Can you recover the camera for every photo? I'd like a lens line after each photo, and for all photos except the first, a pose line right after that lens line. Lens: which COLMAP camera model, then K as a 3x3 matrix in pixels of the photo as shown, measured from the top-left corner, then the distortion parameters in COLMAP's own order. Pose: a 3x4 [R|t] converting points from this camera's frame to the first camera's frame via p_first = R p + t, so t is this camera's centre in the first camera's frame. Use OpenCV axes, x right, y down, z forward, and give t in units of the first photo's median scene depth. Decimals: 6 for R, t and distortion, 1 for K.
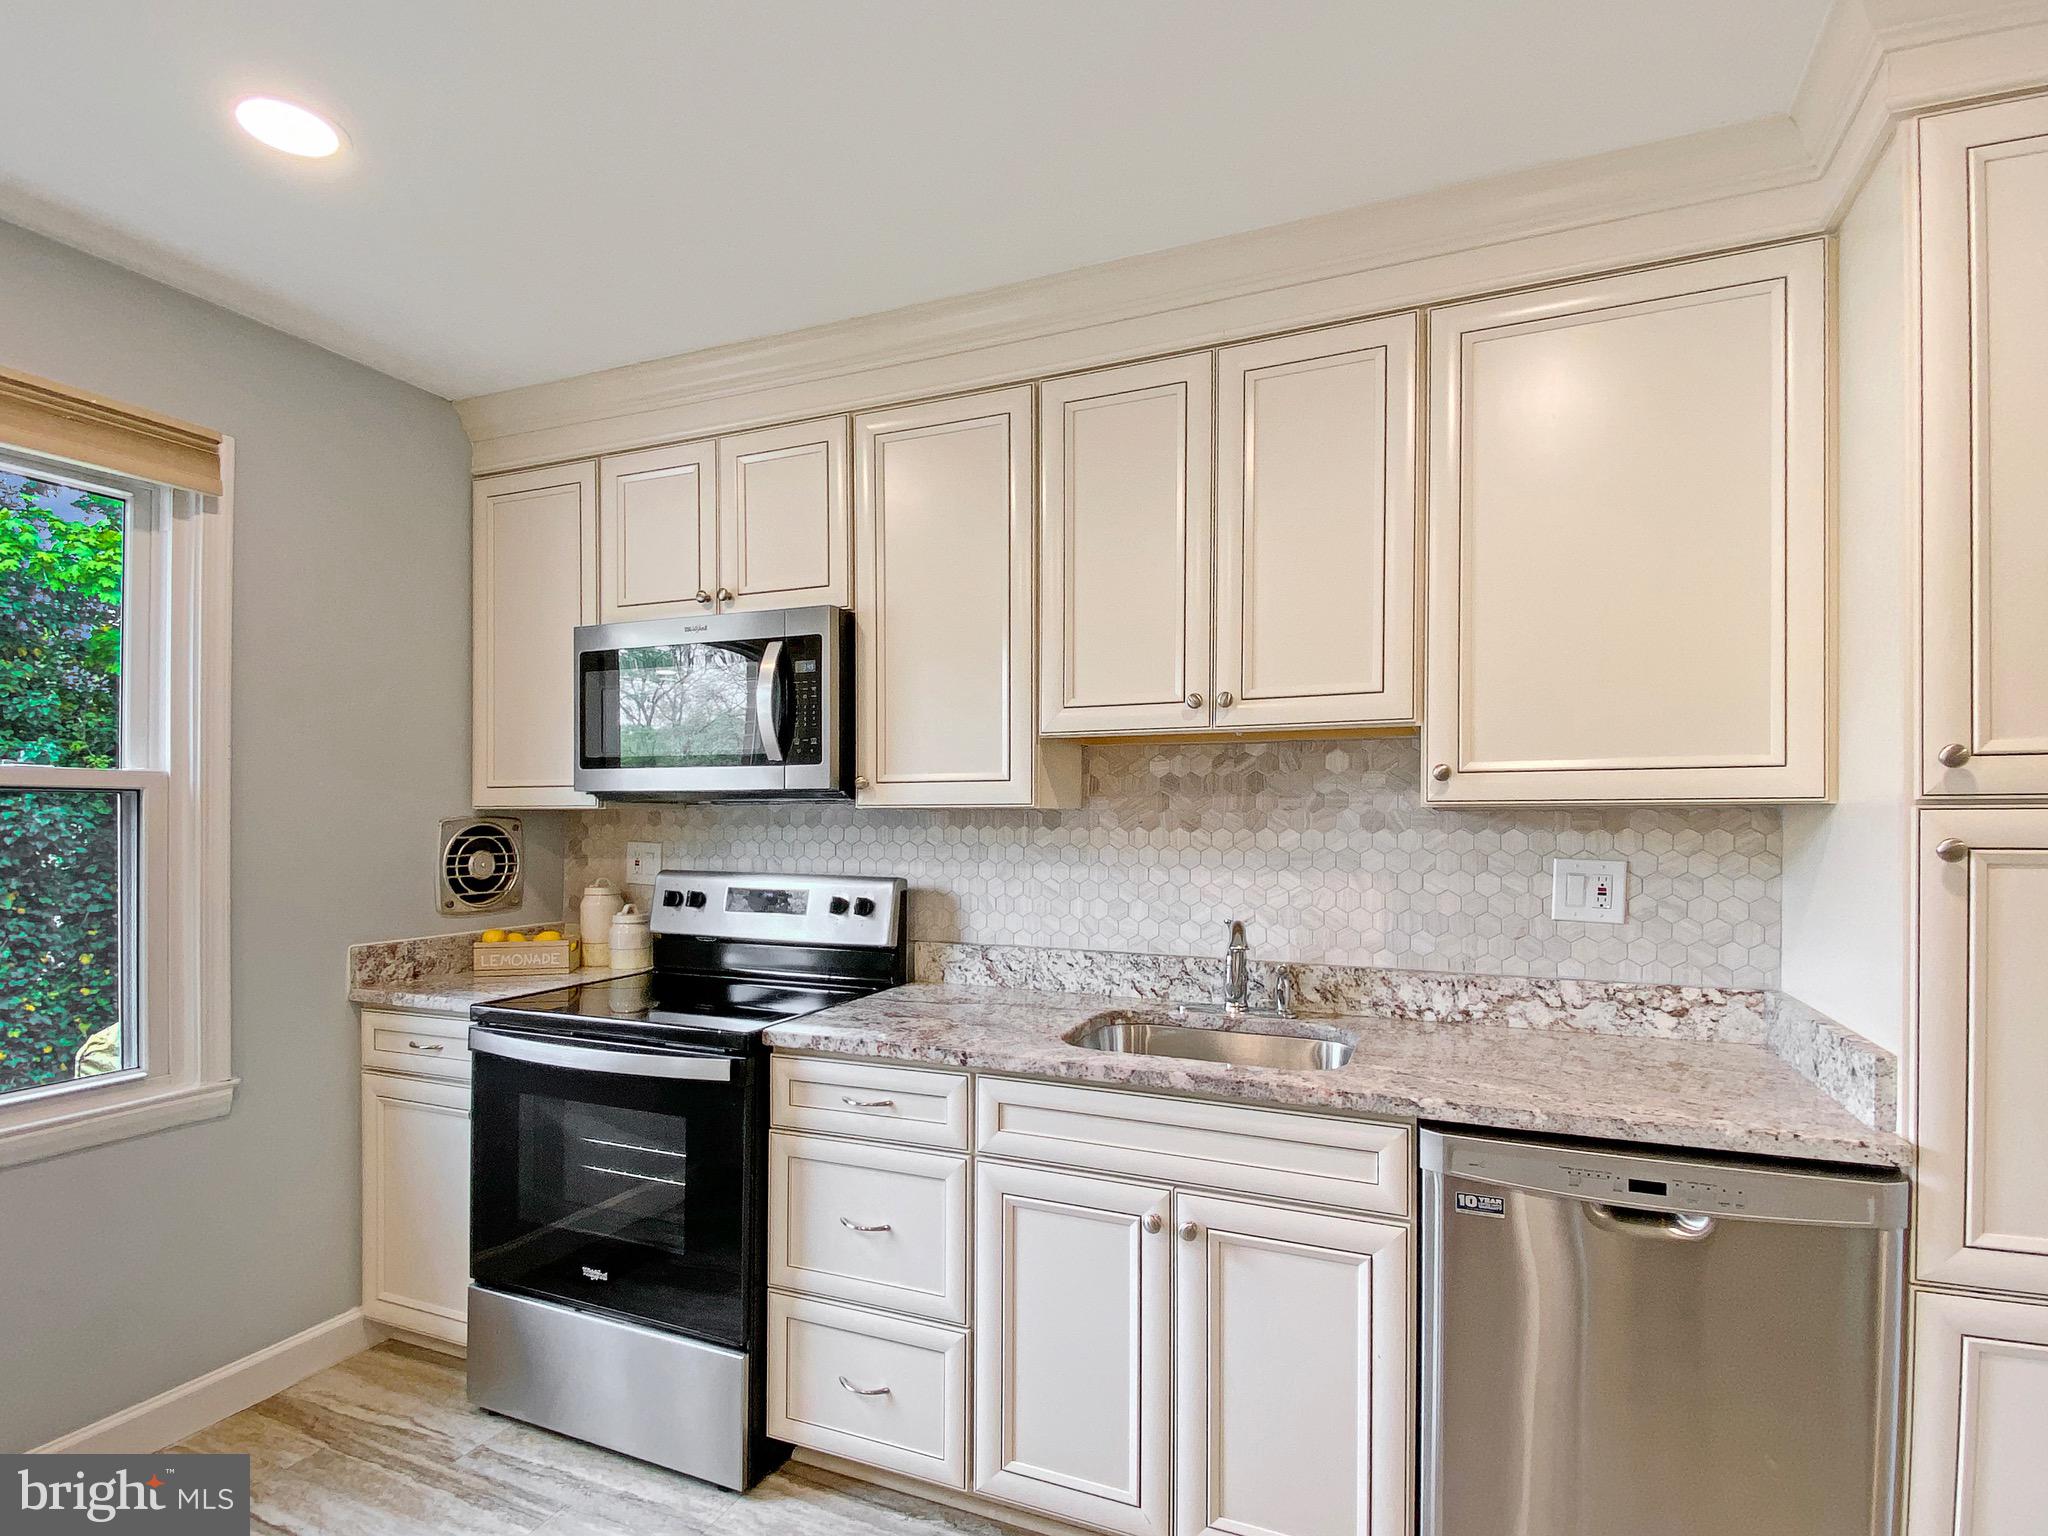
lens RADIAL K [[1005.6, 0, 993.0], [0, 1005.6, 814.5], [0, 0, 1]] dist [0.042119, -0.048191]
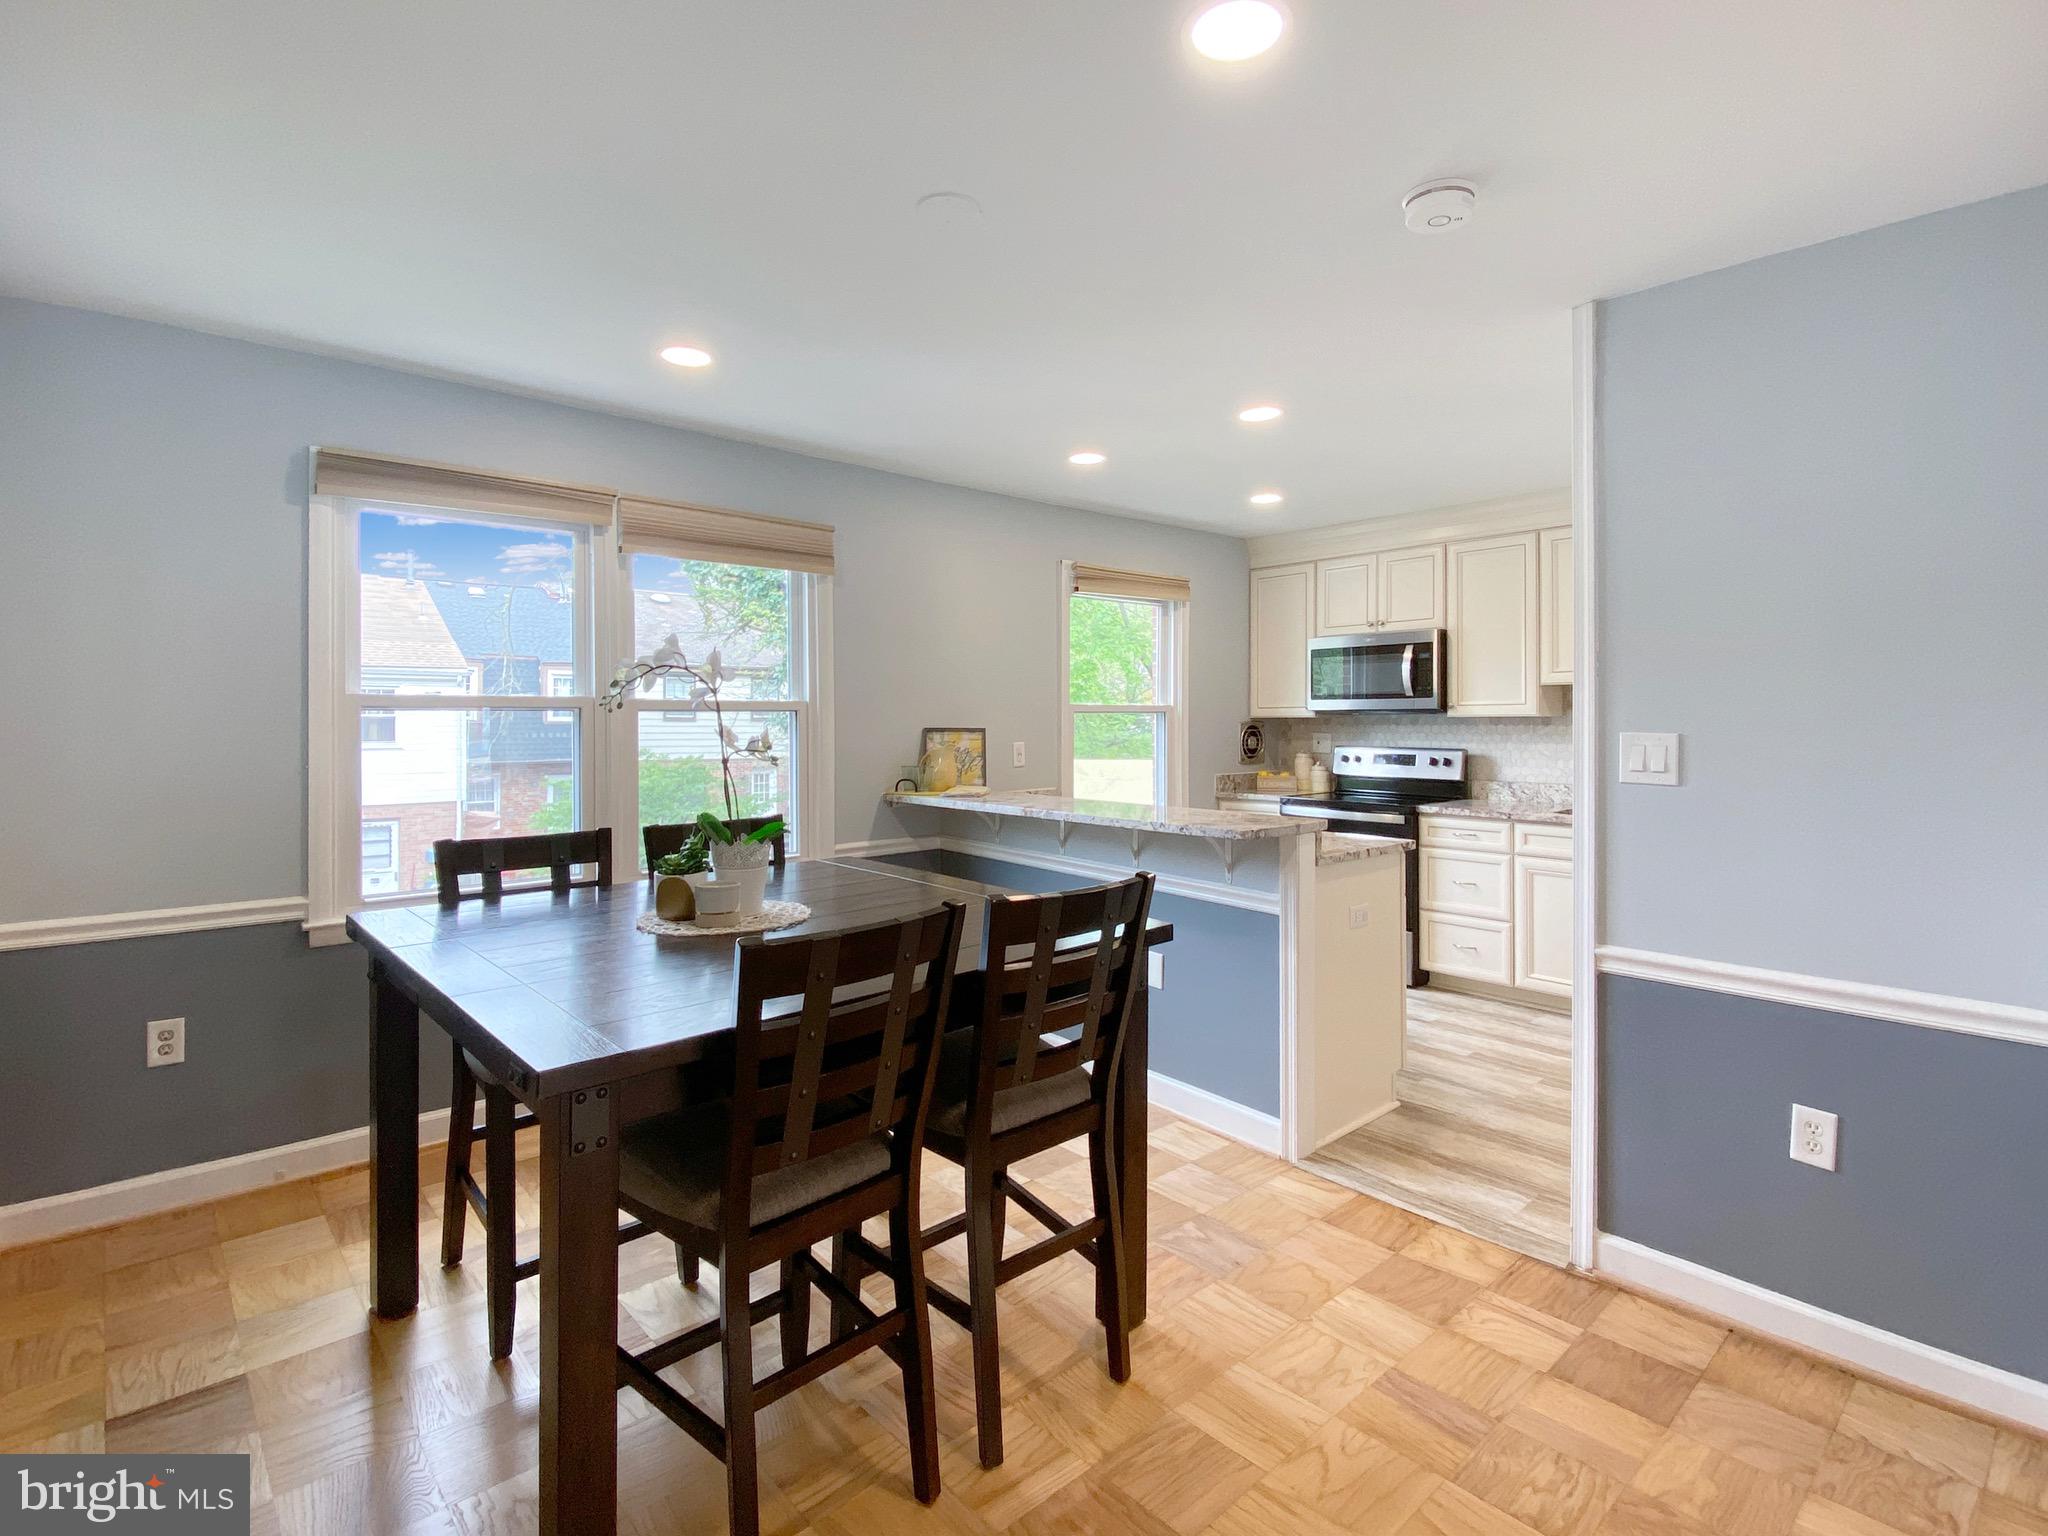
lens RADIAL K [[989.8, 0, 997.9], [0, 989.8, 711.9], [0, 0, 1]] dist [-0.001123, -0.000859]
pose [[0.906813, -0.006619, -0.421481, -0.122590], [0.004692, 0.999973, -0.005609, -0.010090], [0.421507, 0.003108, 0.906820, -1.527932]]
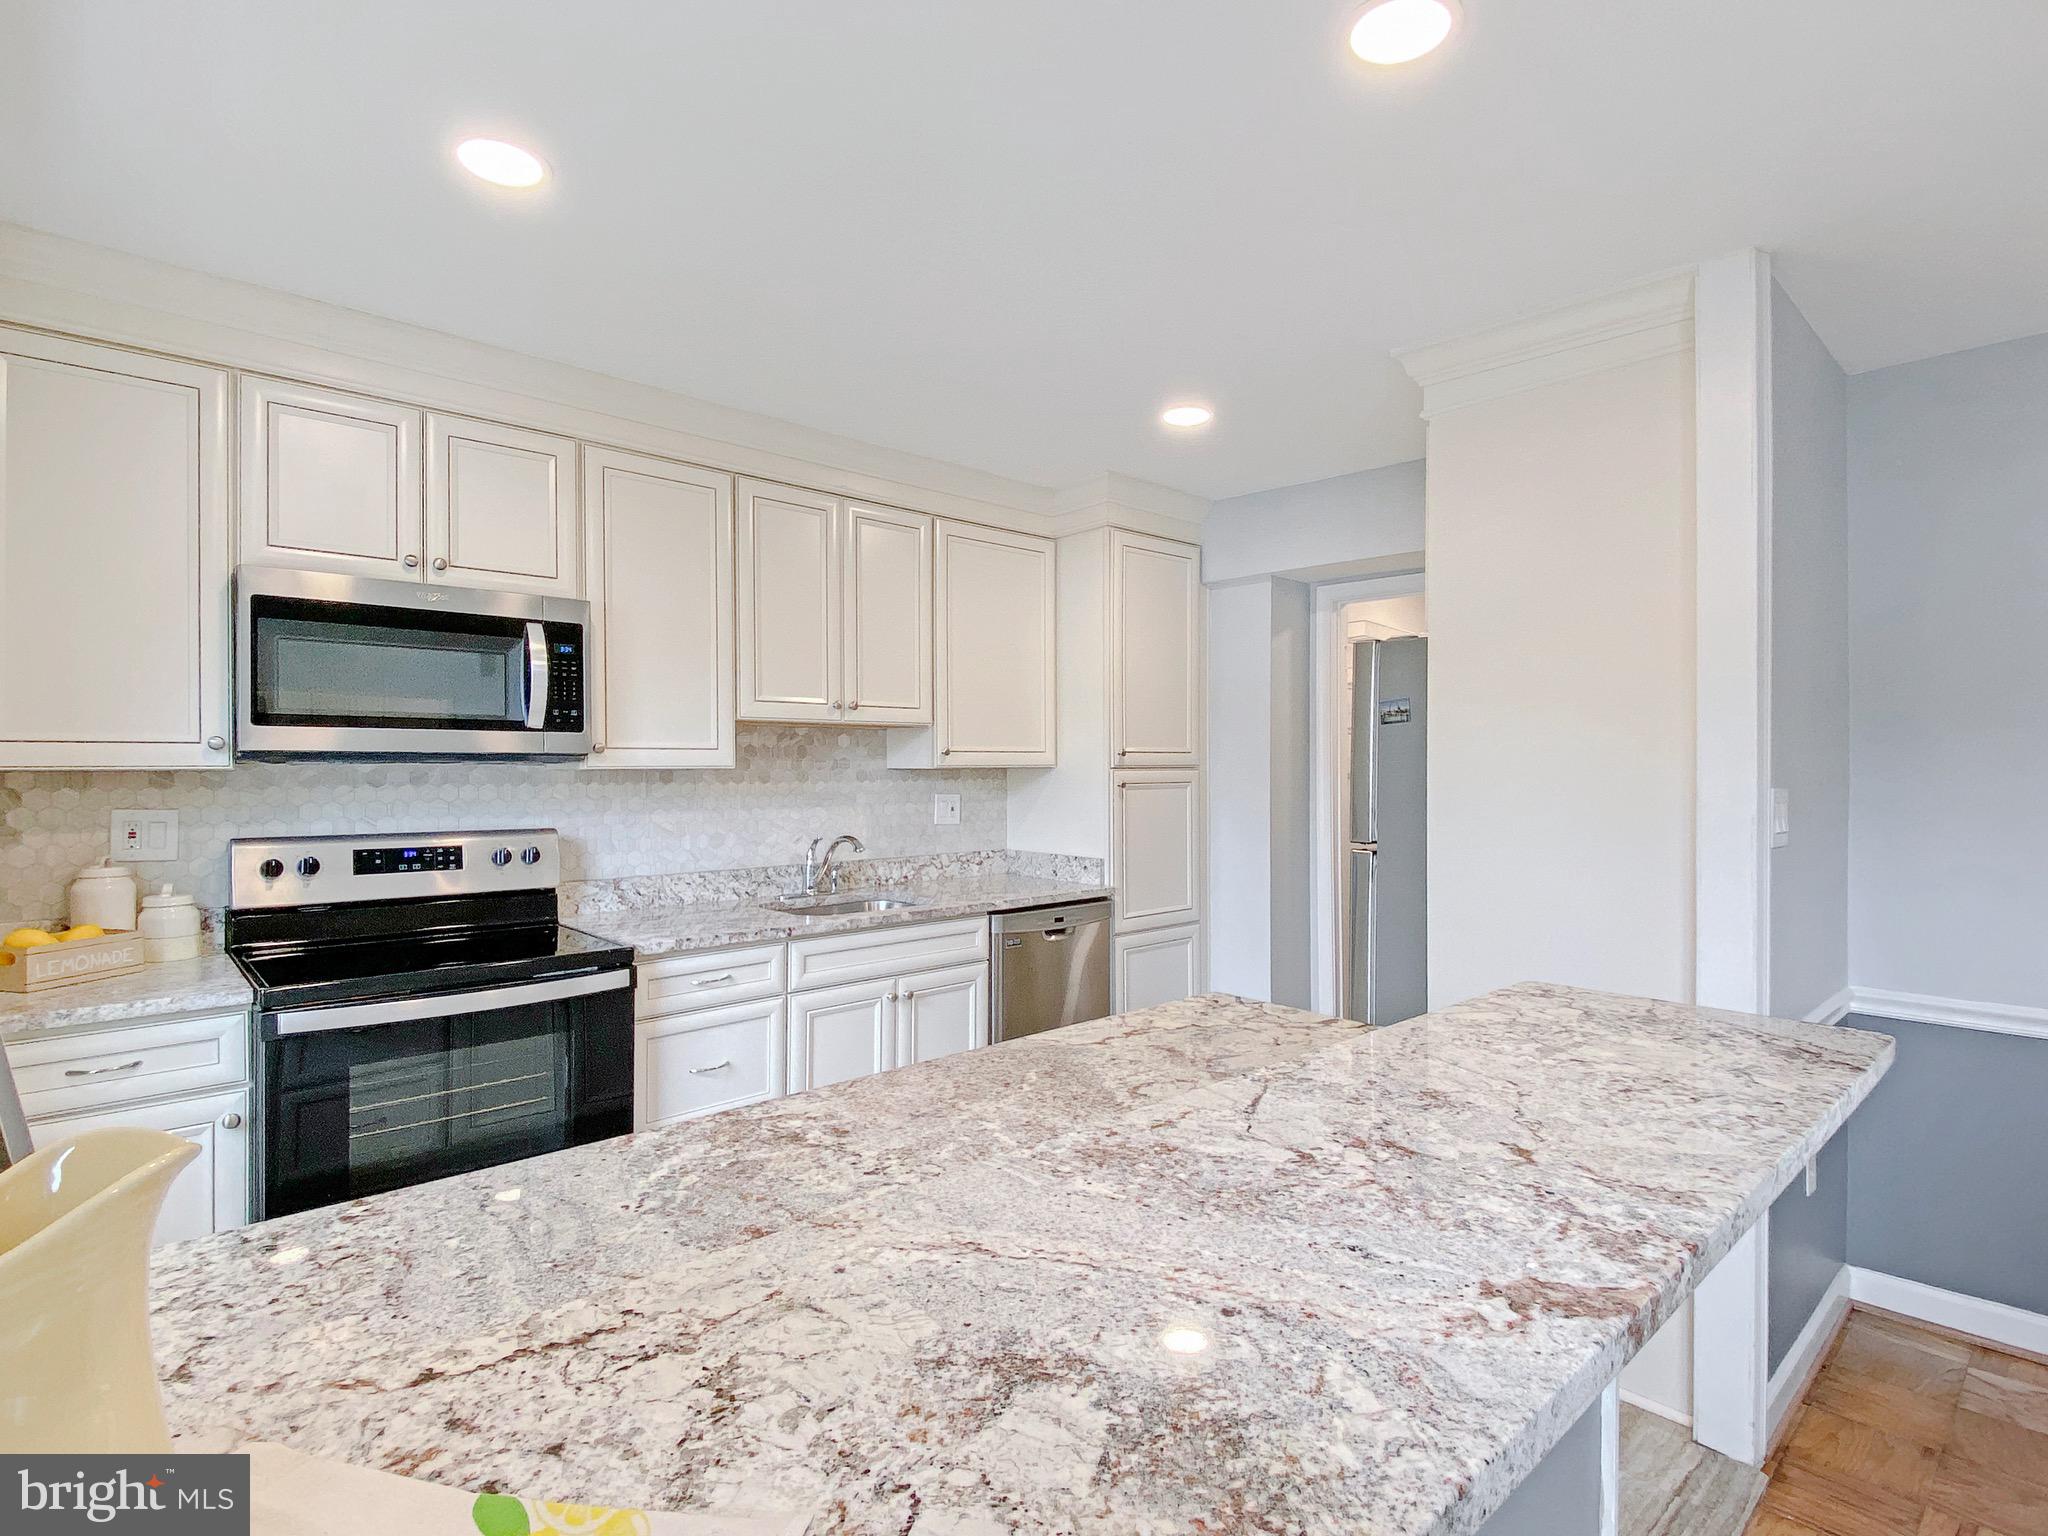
lens RADIAL K [[1003.8, 0, 1075.6], [0, 1003.8, 773.6], [0, 0, 1]] dist [0.047434, -0.022483]
pose [[0.382596, -0.008717, 0.923875, -1.092680], [-0.002000, 0.999945, 0.010264, -0.015578], [-0.923914, -0.005775, 0.382558, -0.001179]]
